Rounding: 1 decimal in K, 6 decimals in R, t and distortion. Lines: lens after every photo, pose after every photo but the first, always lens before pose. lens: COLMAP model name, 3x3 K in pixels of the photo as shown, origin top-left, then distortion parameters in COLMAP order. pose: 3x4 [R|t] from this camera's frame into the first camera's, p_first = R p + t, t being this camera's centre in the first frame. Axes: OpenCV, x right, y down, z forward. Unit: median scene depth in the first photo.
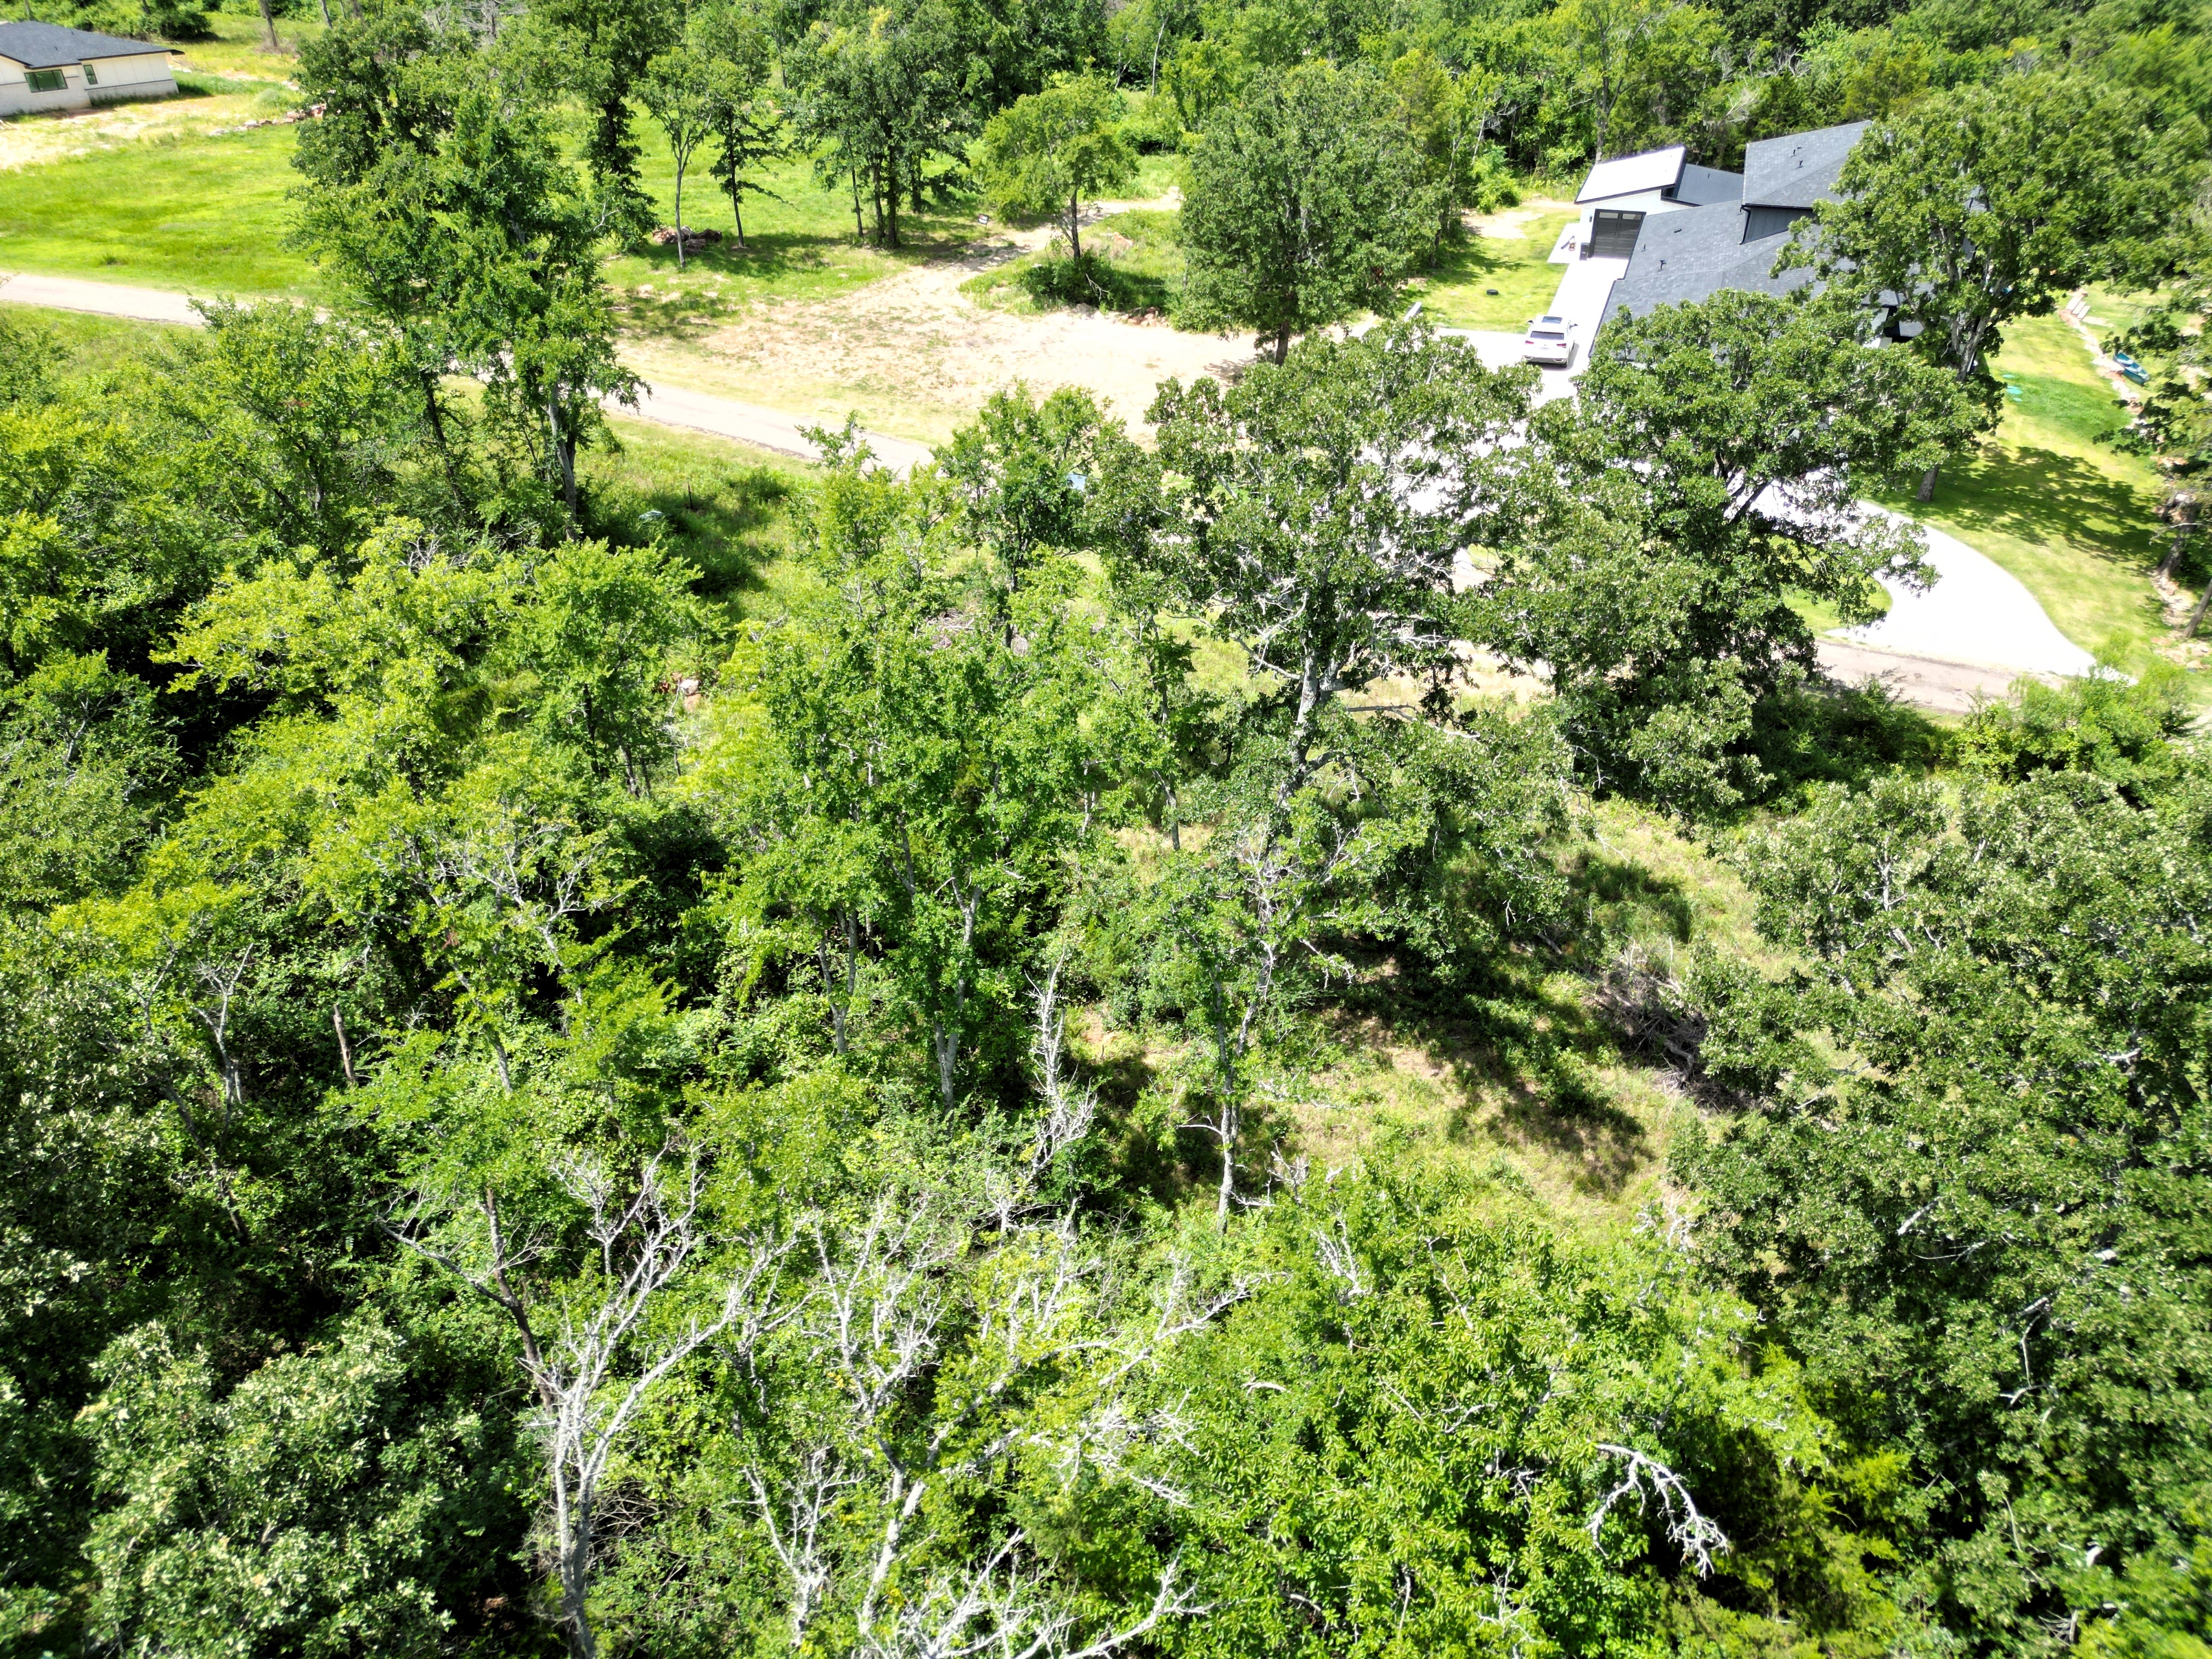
lens RADIAL K [[1602.5, 0, 1105.5], [0, 1602.5, 828.6], [0, 0, 1]] dist [0.073281, -0.029520]
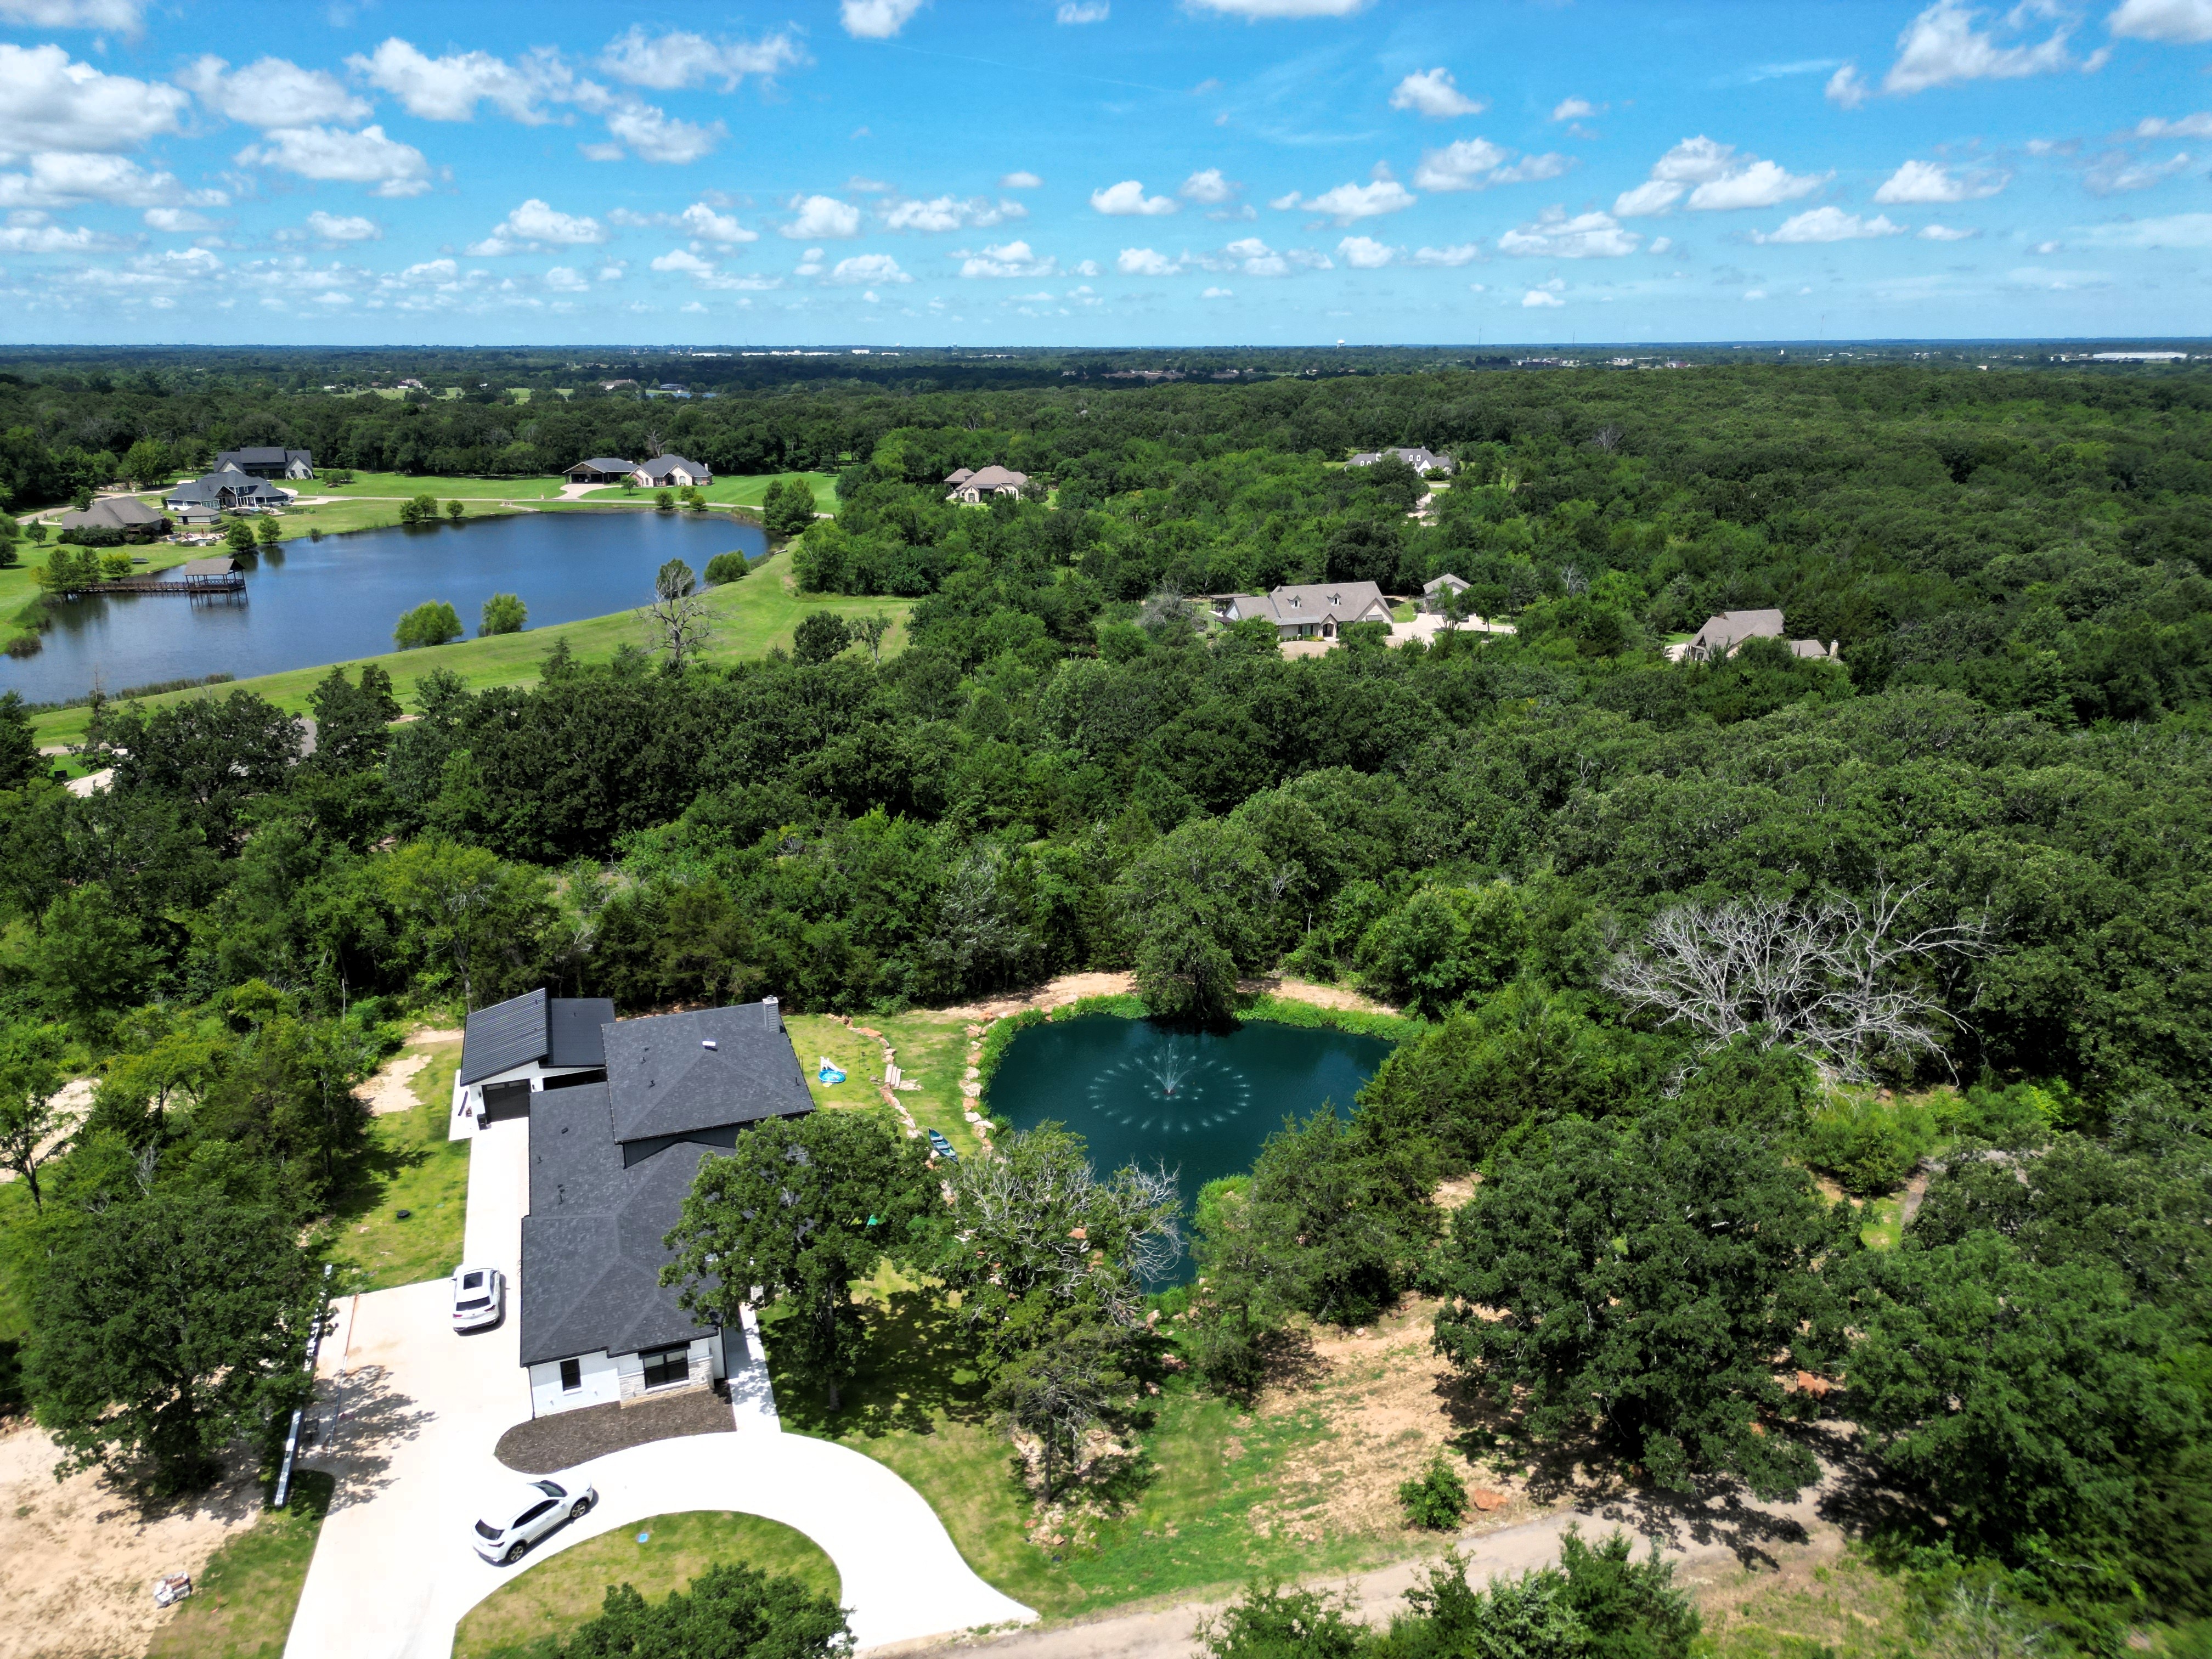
lens RADIAL K [[1602.5, 0, 1103.9], [0, 1602.5, 815.7], [0, 0, 1]] dist [0.073281, -0.029520]
pose [[0.786127, -0.187628, 0.588897, 0.028413], [0.330368, 0.932833, -0.143803, -0.288014], [-0.522361, 0.307600, 0.795312, -0.141642]]
